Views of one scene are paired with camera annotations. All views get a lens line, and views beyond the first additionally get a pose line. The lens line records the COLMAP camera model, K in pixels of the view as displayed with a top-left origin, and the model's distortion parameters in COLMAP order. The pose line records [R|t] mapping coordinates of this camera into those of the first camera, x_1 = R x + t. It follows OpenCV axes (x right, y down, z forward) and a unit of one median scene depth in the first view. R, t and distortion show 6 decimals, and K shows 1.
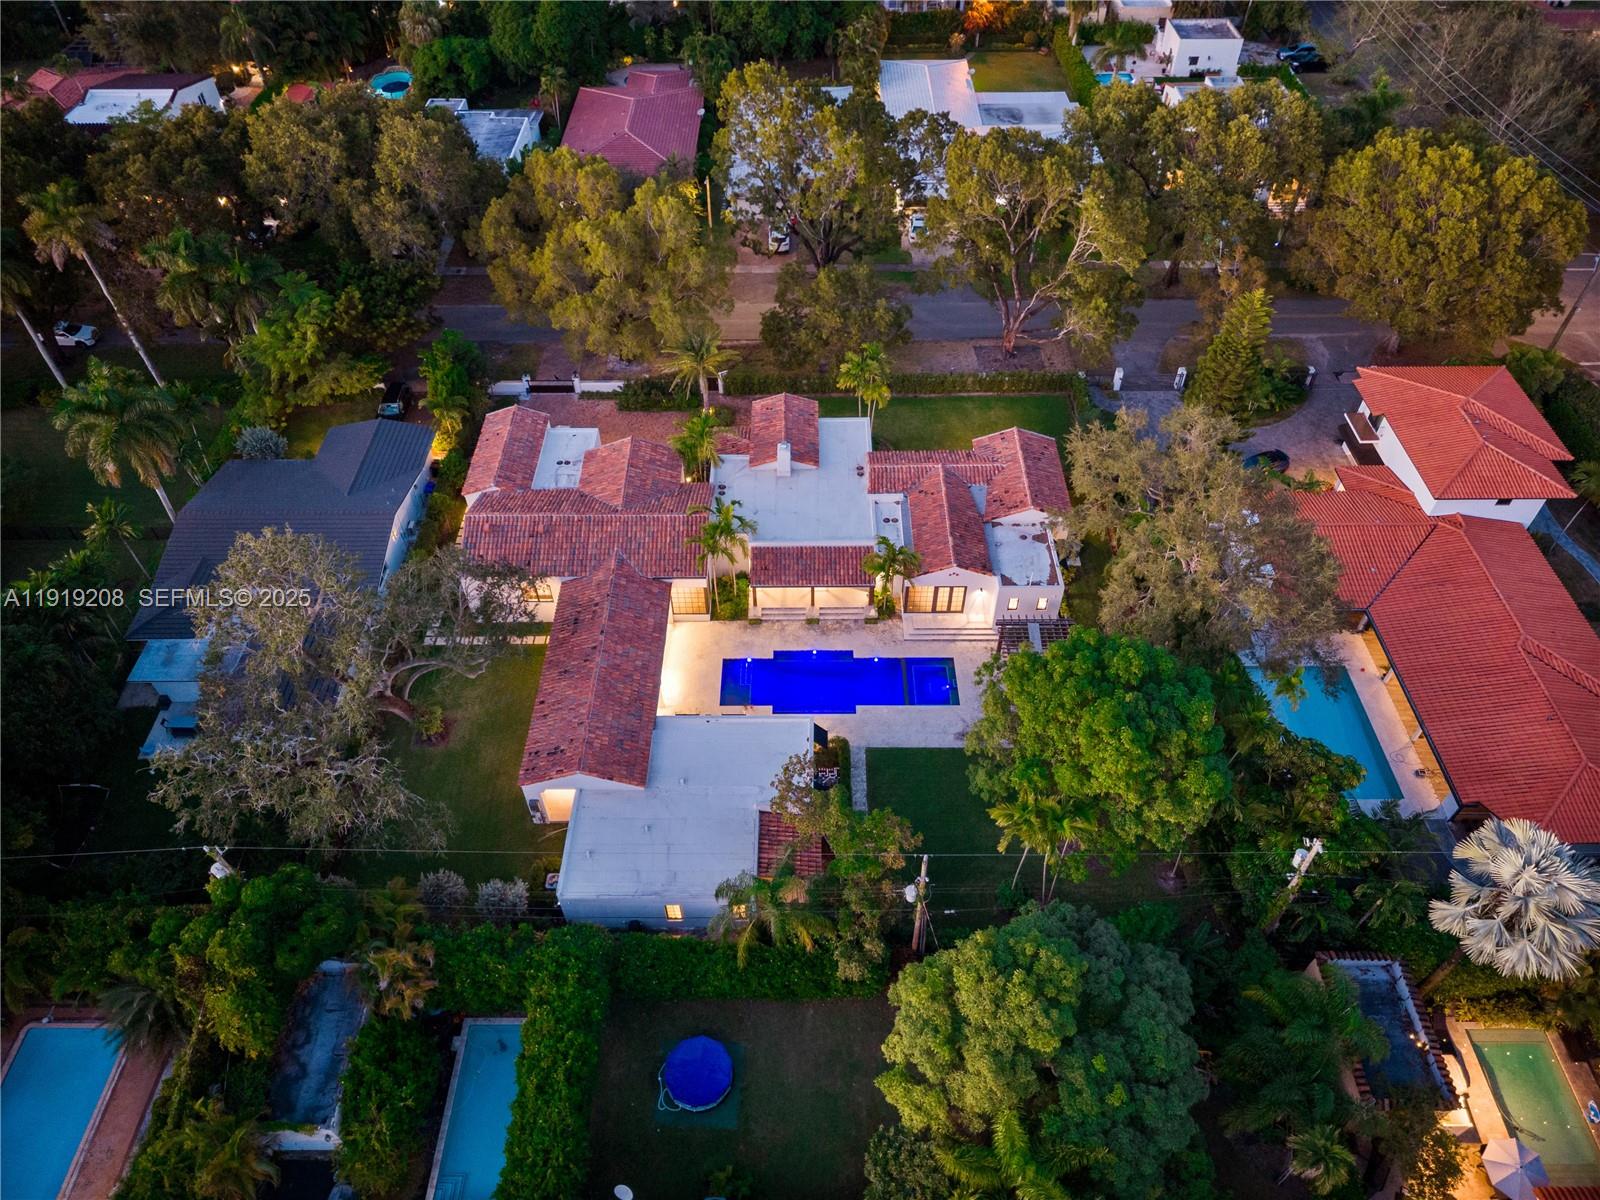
lens RADIAL K [[1086.7, 0, 811.1], [0, 1086.7, 599.3], [0, 0, 1]] dist [0.032472, -0.000461]
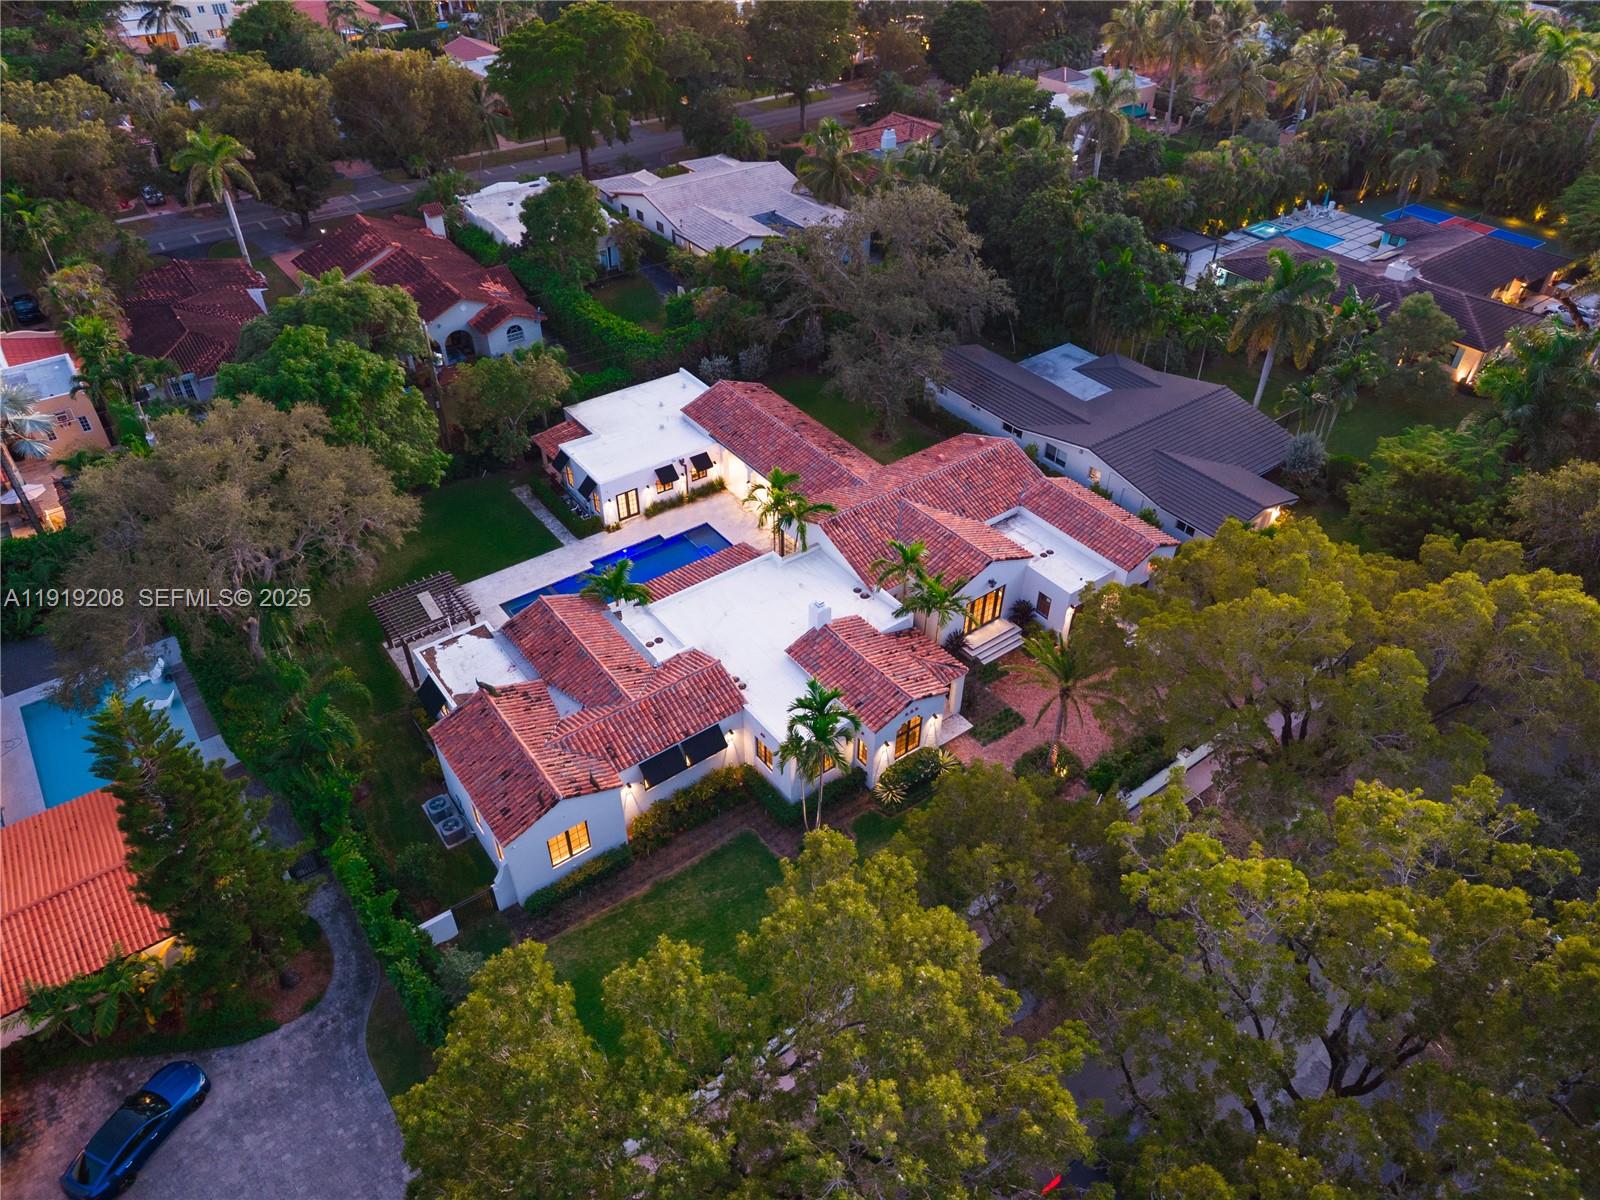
lens RADIAL K [[1086.7, 0, 811.1], [0, 1086.7, 599.3], [0, 0, 1]] dist [0.032472, -0.000461]
pose [[-0.802633, 0.372345, -0.465981, 0.342663], [-0.439716, 0.158497, 0.884041, -0.836660], [0.403025, 0.914460, 0.036511, 1.001604]]
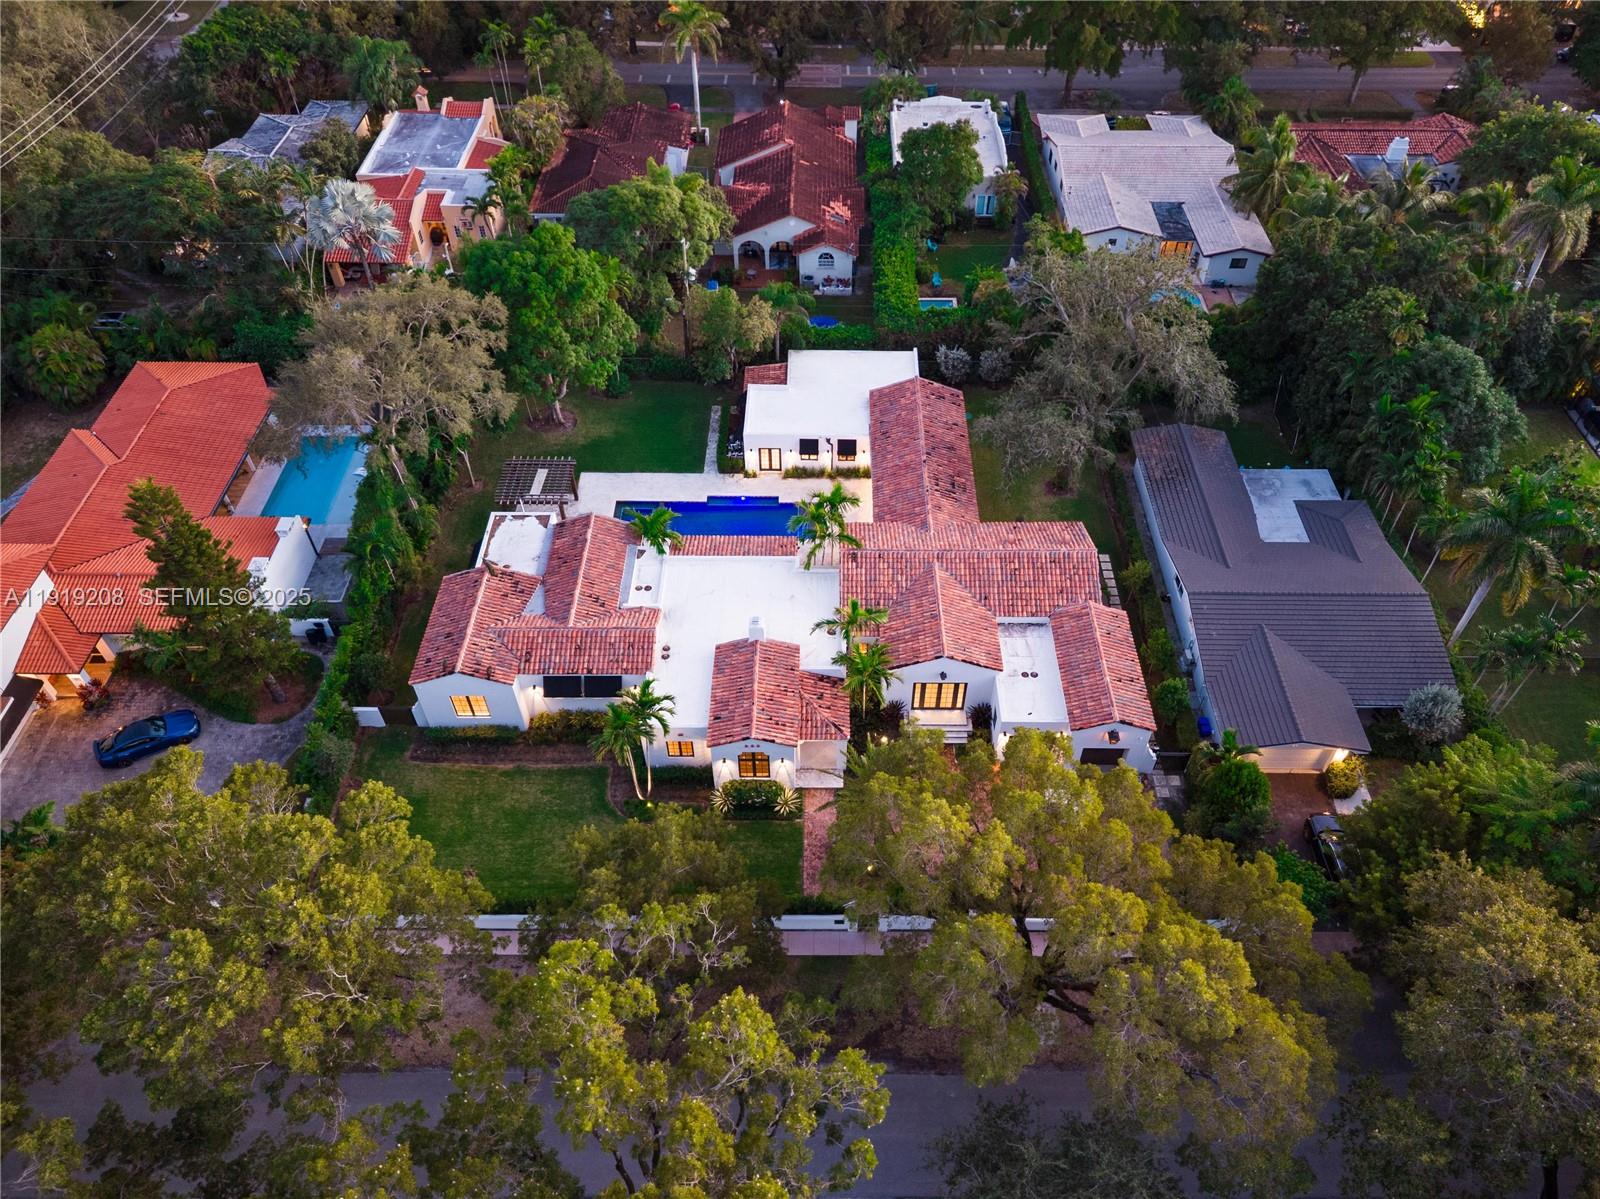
lens RADIAL K [[1124.5, 0, 839.1], [0, 1124.5, 651.4], [0, 0, 1]] dist [0.044663, -0.052469]
pose [[-0.999974, -0.006342, -0.003285, -0.089169], [-0.002685, -0.092416, 0.995717, -1.032403], [-0.006618, 0.995700, 0.092396, 0.977254]]
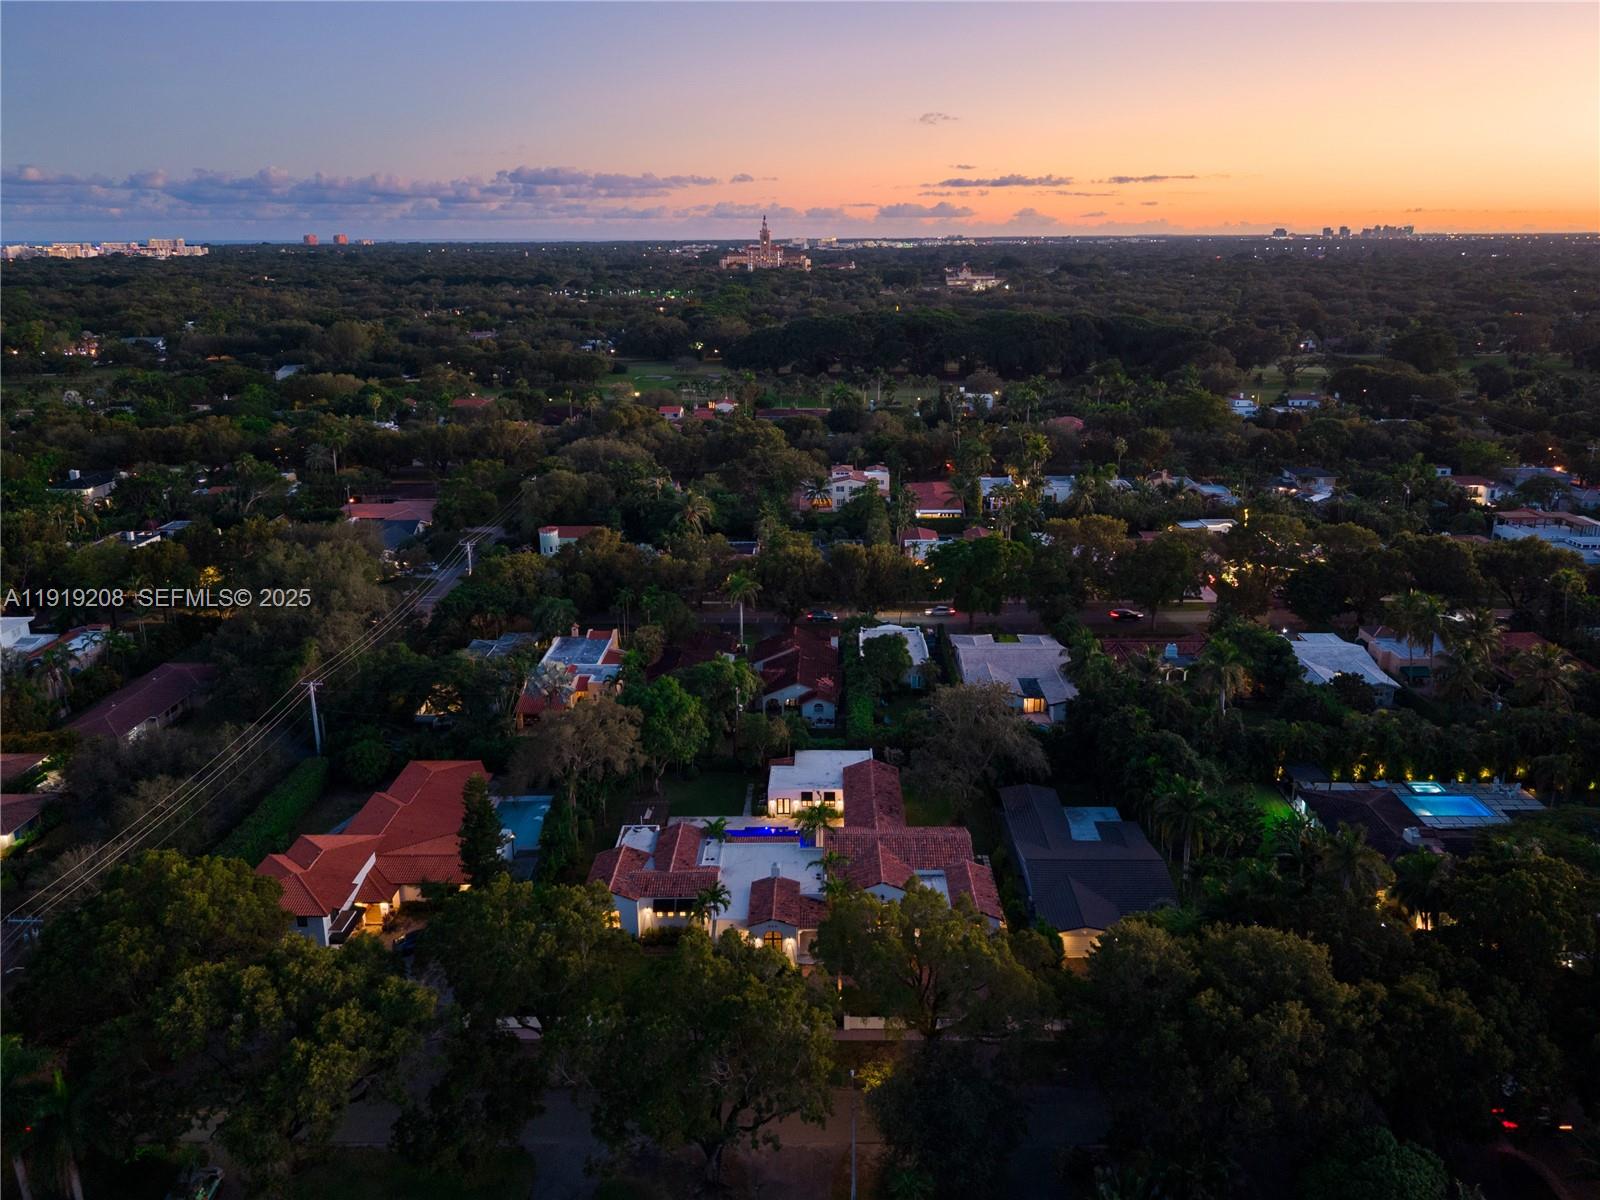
lens RADIAL K [[1086.7, 0, 811.1], [0, 1086.7, 599.3], [0, 0, 1]] dist [0.032472, -0.000461]
pose [[-0.999665, 0.002471, 0.025771, -0.116271], [0.024523, 0.409381, 0.912034, -1.689675], [-0.008297, 0.912360, -0.409305, 1.319245]]
